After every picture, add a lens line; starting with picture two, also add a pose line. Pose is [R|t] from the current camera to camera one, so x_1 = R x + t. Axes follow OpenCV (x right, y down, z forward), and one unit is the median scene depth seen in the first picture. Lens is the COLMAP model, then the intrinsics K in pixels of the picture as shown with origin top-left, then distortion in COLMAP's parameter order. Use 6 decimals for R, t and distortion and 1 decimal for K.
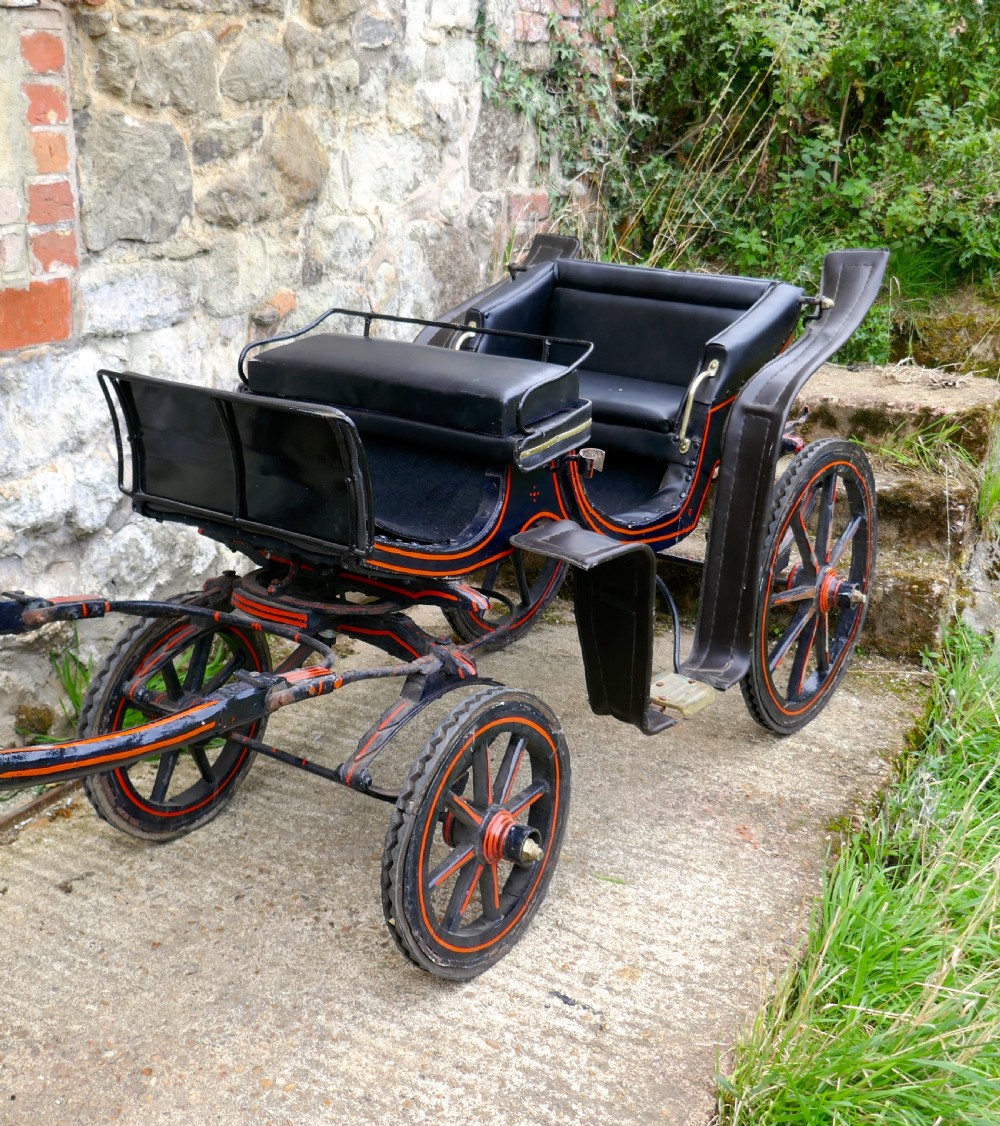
lens RADIAL K [[1415.8, 0, 431.6], [0, 1415.8, 514.3], [0, 0, 1]] dist [-0.017362, 0.000000]
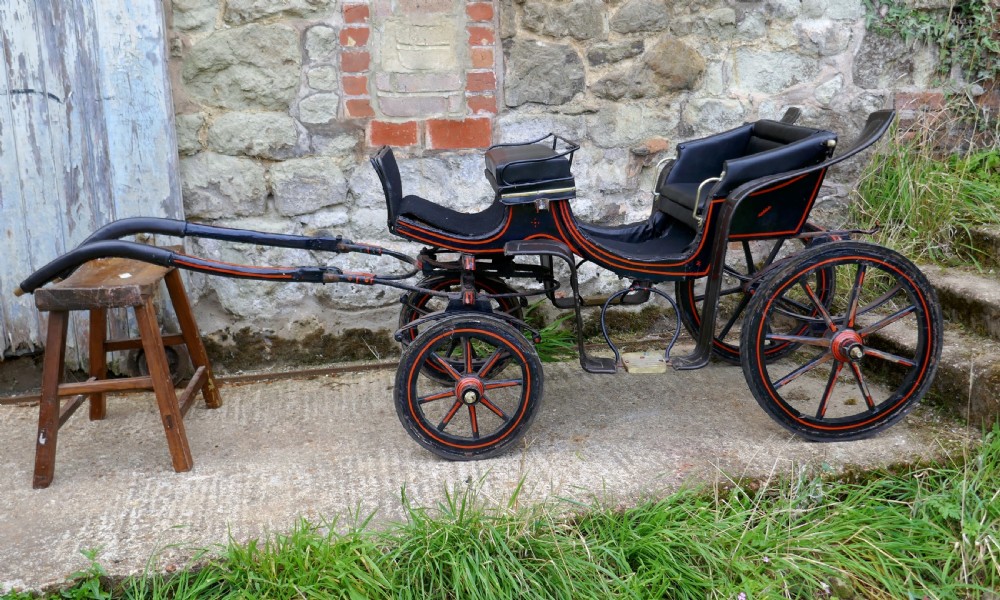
lens RADIAL K [[940.6, 0, 542.7], [0, 940.6, 260.9], [0, 0, 1]] dist [-0.011779, 0.000000]
pose [[0.684561, 0.122219, -0.718637, 0.665233], [-0.182658, 0.983153, -0.006792, 0.028335], [0.705700, 0.135914, 0.695352, 0.097342]]
